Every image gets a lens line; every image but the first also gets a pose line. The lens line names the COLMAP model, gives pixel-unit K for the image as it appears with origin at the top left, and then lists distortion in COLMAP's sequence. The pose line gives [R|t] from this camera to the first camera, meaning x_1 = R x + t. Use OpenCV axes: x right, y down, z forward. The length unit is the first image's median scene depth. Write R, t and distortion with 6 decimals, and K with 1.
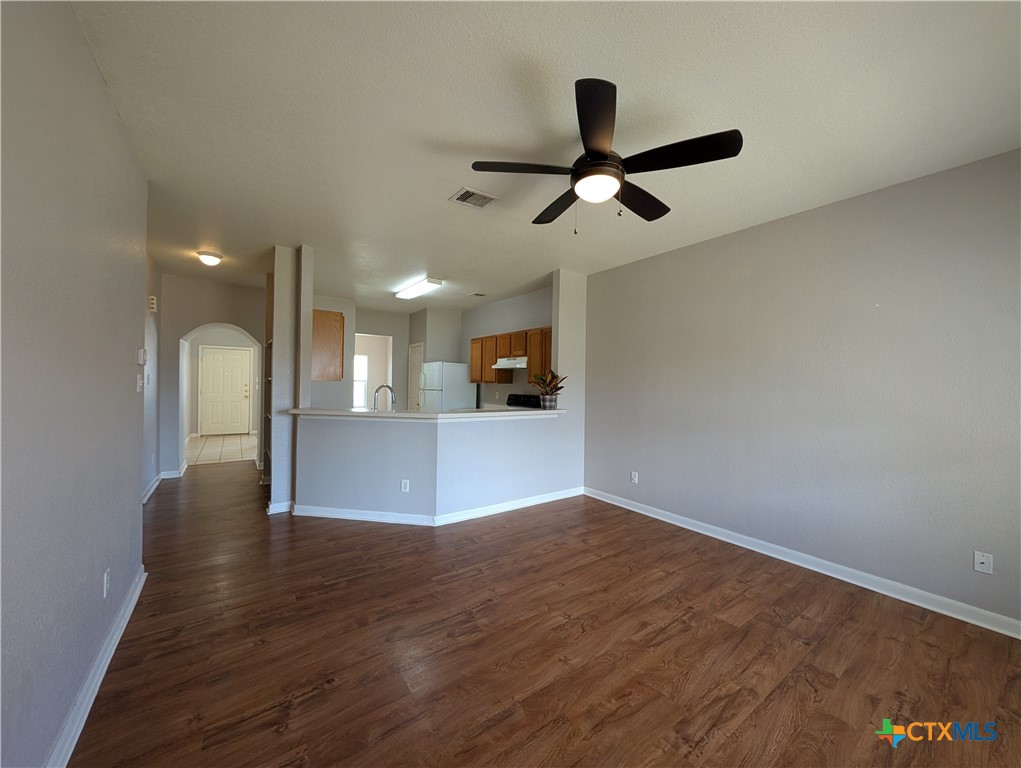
lens RADIAL K [[386.5, 0, 510.5], [0, 386.5, 384.0], [0, 0, 1]] dist [0.000190, 0.000226]
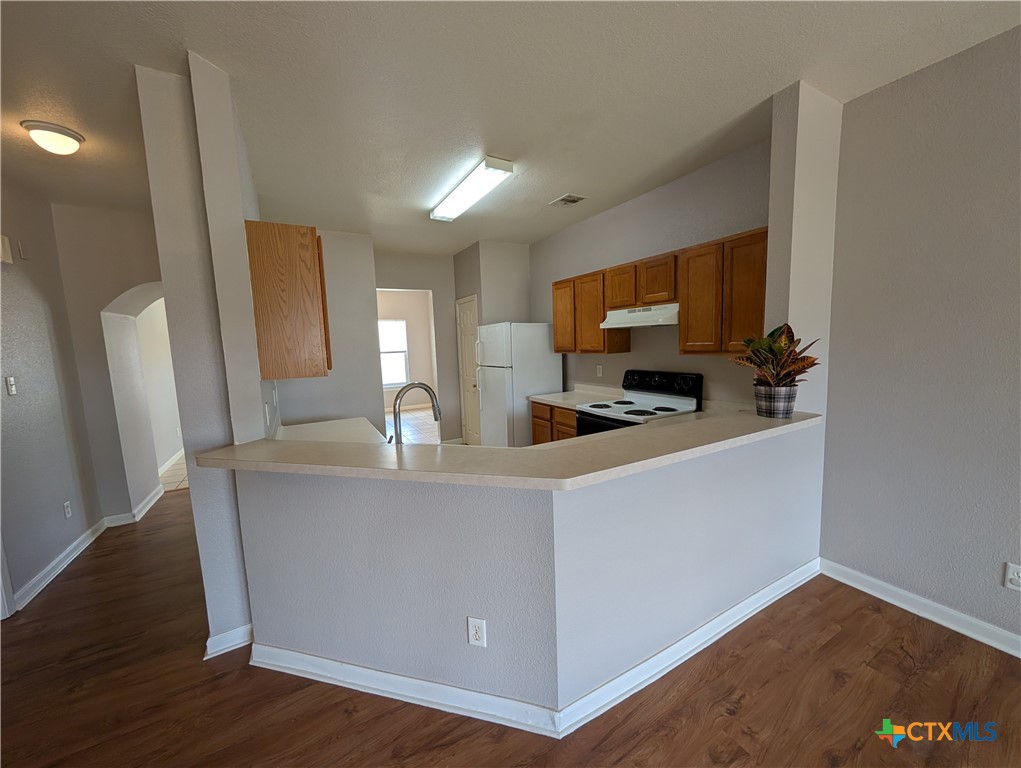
lens RADIAL K [[386.5, 0, 510.5], [0, 386.5, 384.0], [0, 0, 1]] dist [0.000190, 0.000226]
pose [[0.991781, -0.041166, -0.121148, -0.188924], [0.054028, 0.993017, 0.104868, -0.043033], [0.115985, -0.110551, 0.987079, 0.668350]]
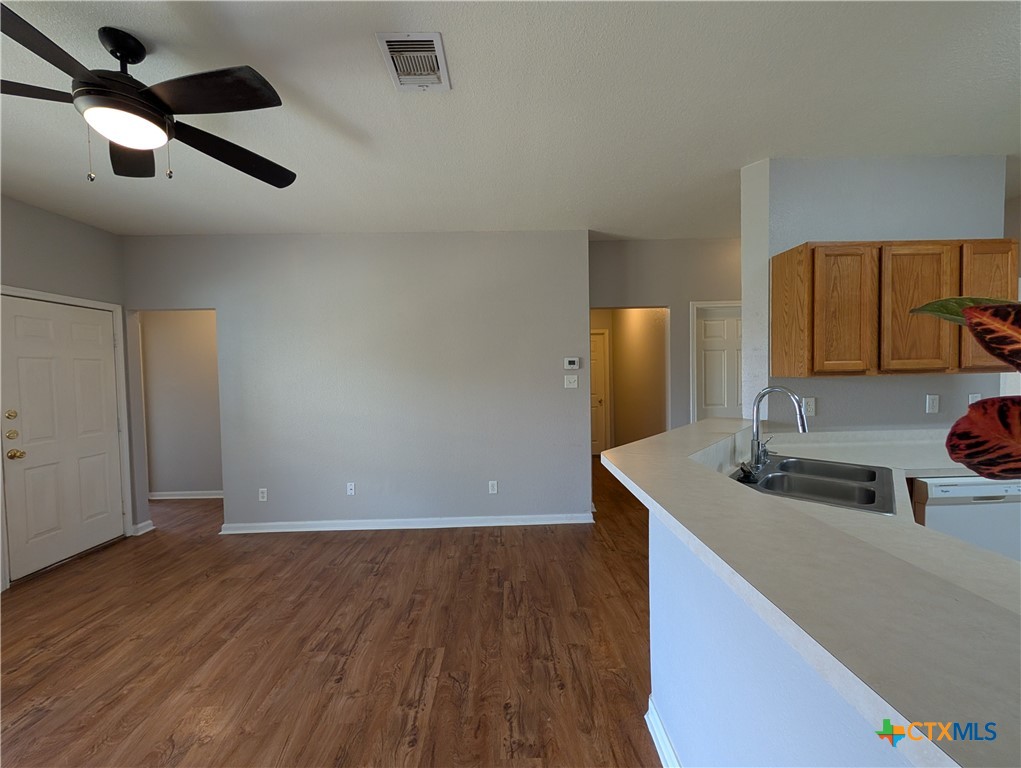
lens RADIAL K [[386.5, 0, 510.5], [0, 386.5, 384.0], [0, 0, 1]] dist [0.000190, 0.000226]
pose [[-0.567383, 0.016211, -0.823294, 0.247871], [0.009135, 0.999869, 0.013392, -0.009141], [0.823403, 0.000077, -0.567457, 1.162256]]
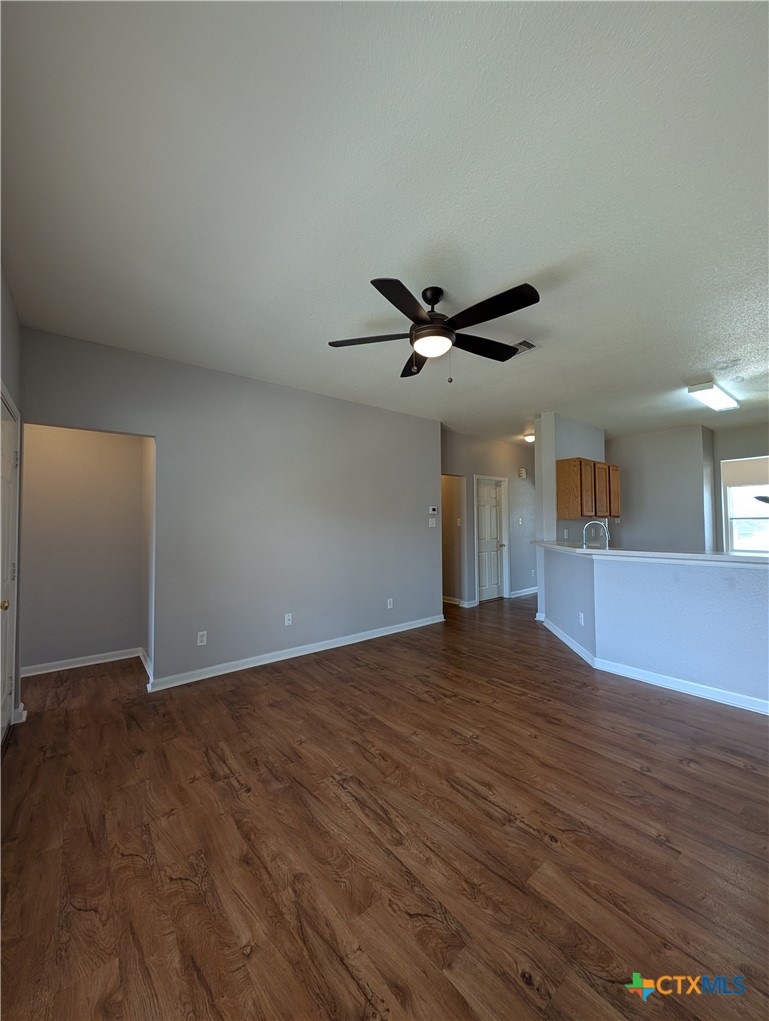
lens RADIAL K [[386.5, 0, 384.5], [0, 386.5, 510.5], [0, 0, 1]] dist [0.000190, 0.000226]
pose [[0.051156, -0.051605, -0.997356, 0.777143], [0.009093, 0.998647, -0.051206, 0.026676], [0.998649, -0.006449, 0.051556, 0.454807]]
